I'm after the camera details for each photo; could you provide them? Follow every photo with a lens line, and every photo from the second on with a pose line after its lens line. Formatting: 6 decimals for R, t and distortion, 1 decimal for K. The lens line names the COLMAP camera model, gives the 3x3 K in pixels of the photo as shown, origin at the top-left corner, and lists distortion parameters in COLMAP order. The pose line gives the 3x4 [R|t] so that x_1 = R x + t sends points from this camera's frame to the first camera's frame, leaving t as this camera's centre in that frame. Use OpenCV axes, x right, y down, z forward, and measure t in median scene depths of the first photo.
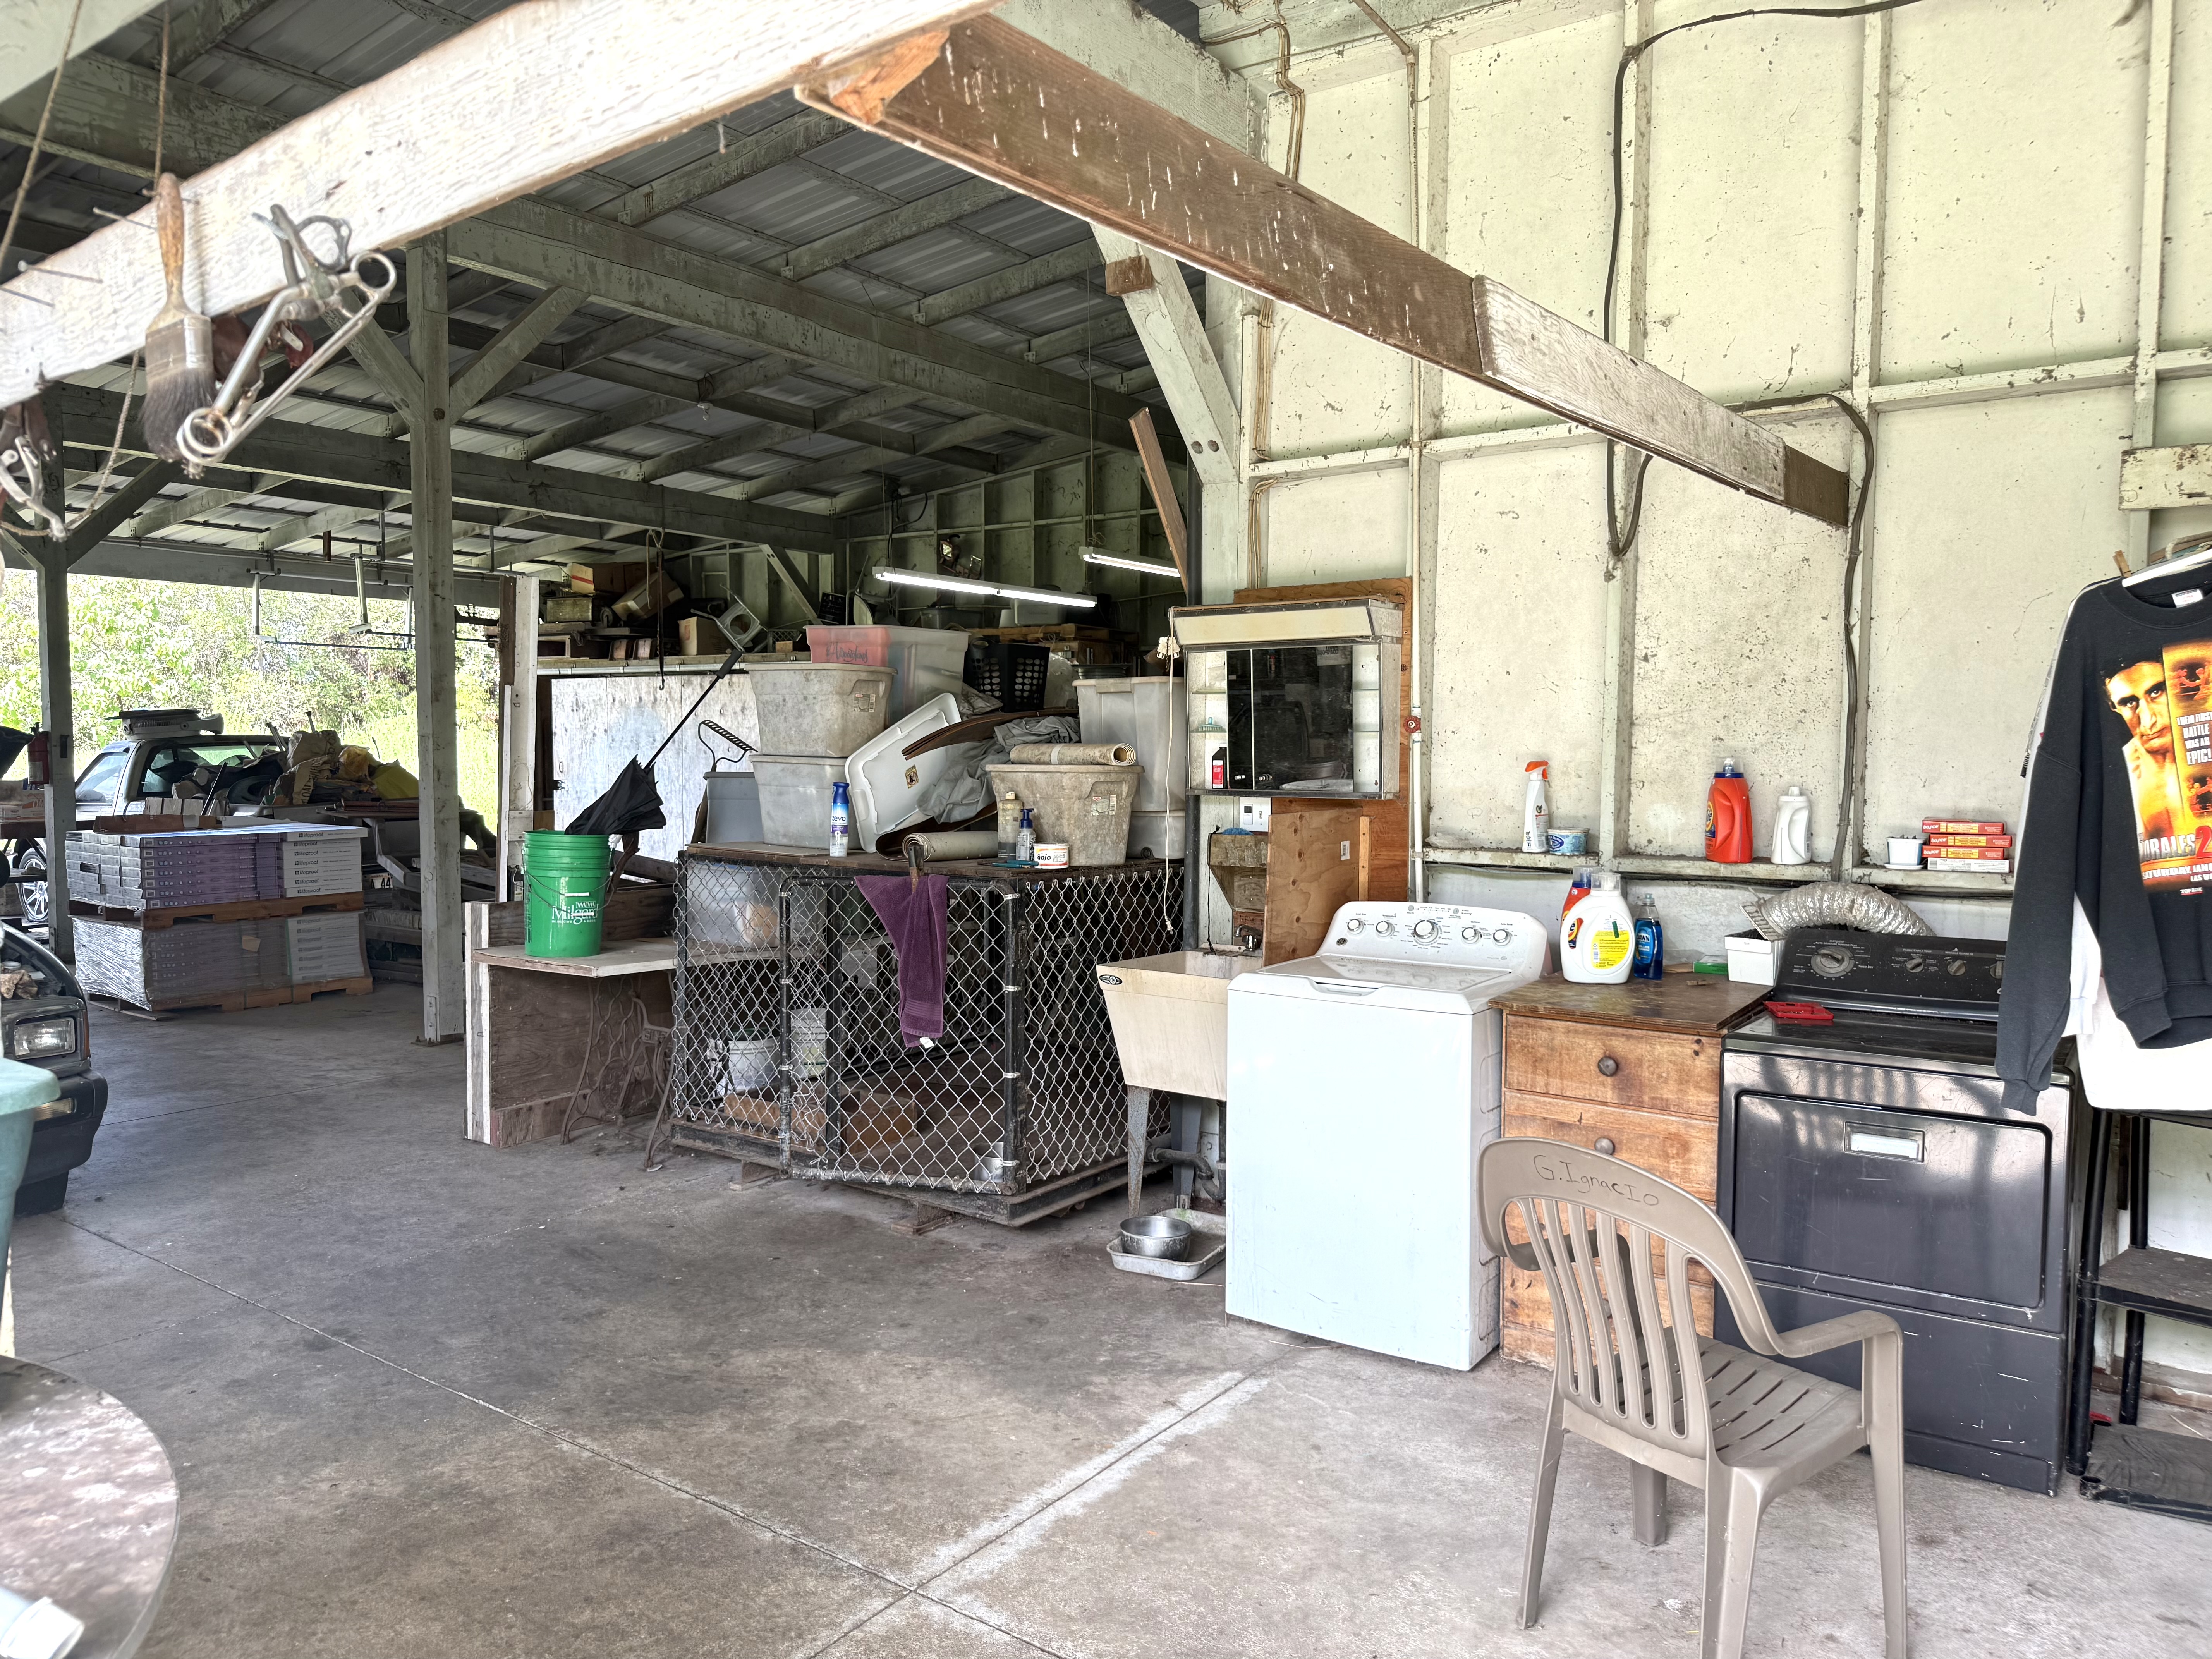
lens RADIAL K [[1545.6, 0, 1106.3], [0, 1545.6, 833.1], [0, 0, 1]] dist [0.009315, -0.013769]
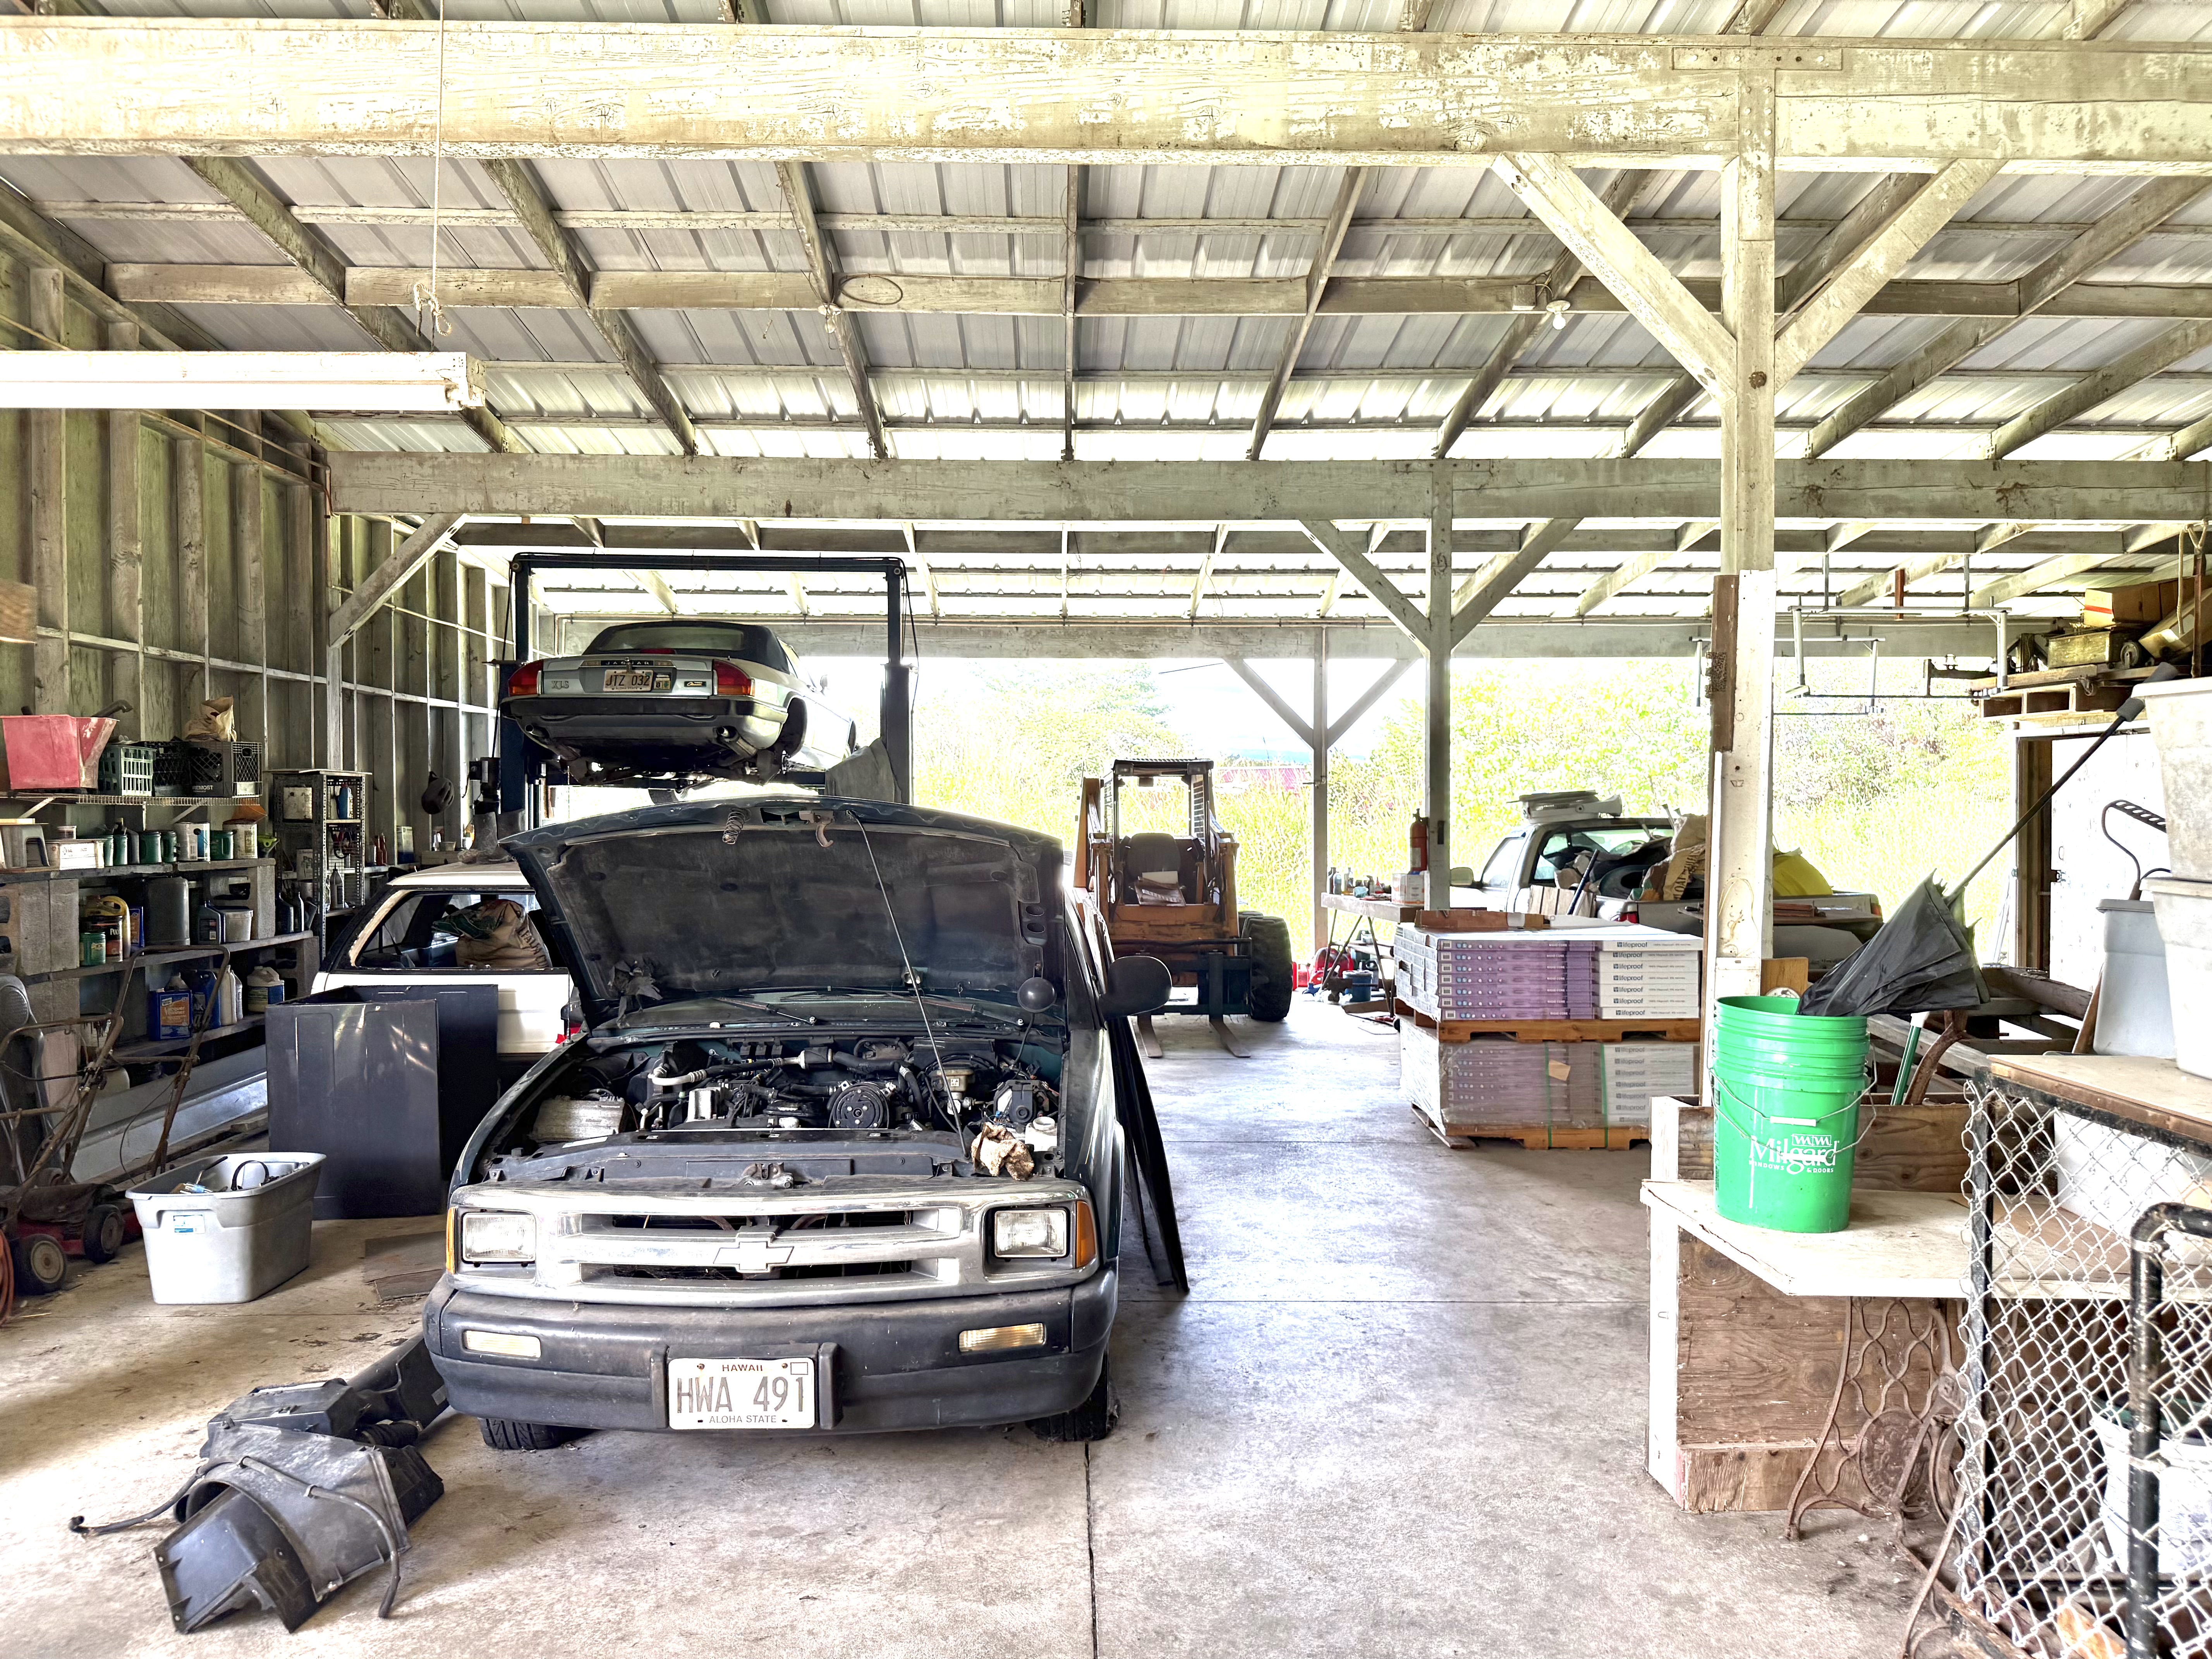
lens RADIAL K [[1545.6, 0, 1110.4], [0, 1545.6, 841.2], [0, 0, 1]] dist [0.009315, -0.013769]
pose [[0.596675, 0.007428, -0.802449, -0.020675], [-0.040450, 0.998964, -0.020830, -0.019484], [0.801463, 0.044888, 0.596357, 0.228827]]
